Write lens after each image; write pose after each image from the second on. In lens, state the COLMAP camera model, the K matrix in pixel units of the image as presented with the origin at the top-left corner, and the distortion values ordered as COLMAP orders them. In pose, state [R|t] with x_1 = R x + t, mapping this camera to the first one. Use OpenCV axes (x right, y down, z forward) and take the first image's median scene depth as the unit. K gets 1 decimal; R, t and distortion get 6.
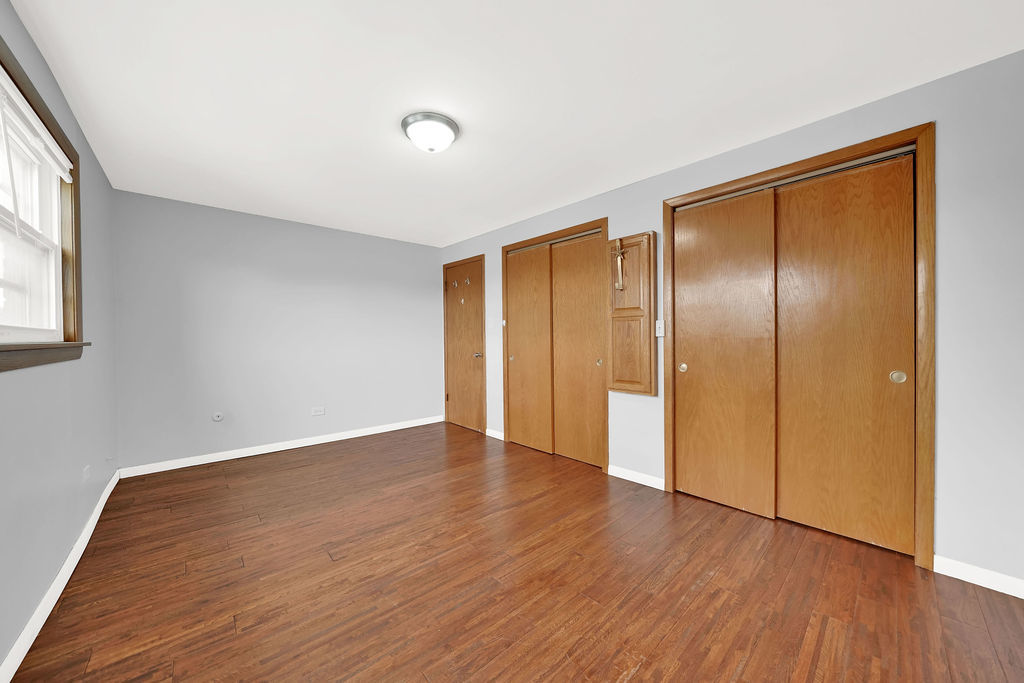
lens RADIAL K [[351.0, 0, 511.6], [0, 351.0, 341.0], [0, 0, 1]] dist [0.000160, -0.000011]
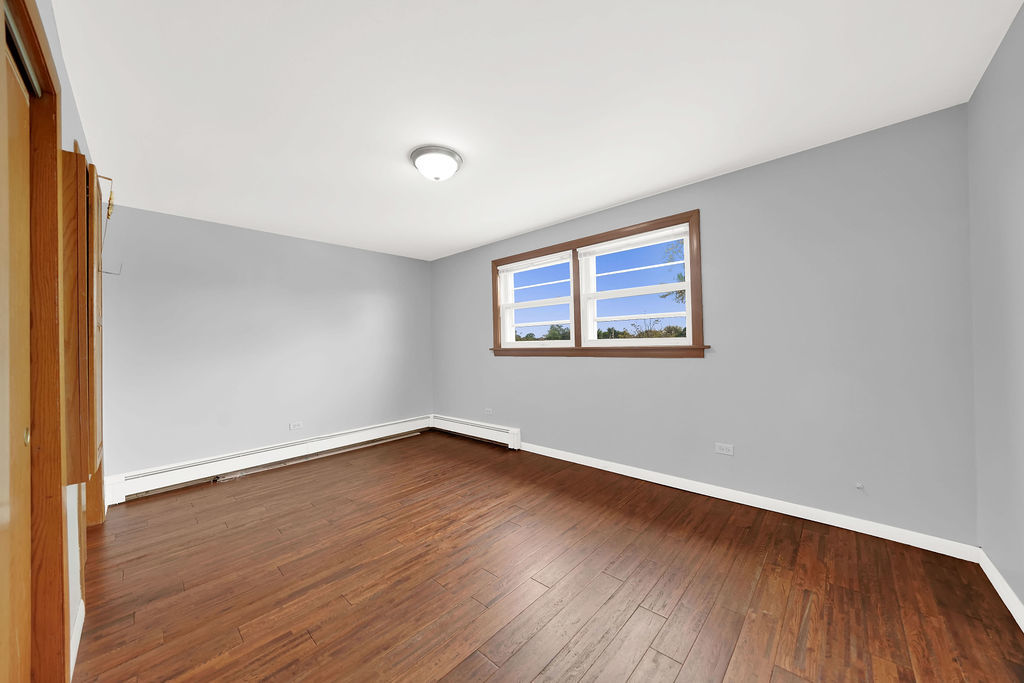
lens RADIAL K [[351.0, 0, 510.4], [0, 351.0, 342.3], [0, 0, 1]] dist [0.000160, -0.000011]
pose [[-0.996912, 0.034105, -0.070738, -0.388990], [0.034544, 0.999391, -0.004997, -0.028886], [0.070525, -0.007425, -0.997482, 2.279533]]
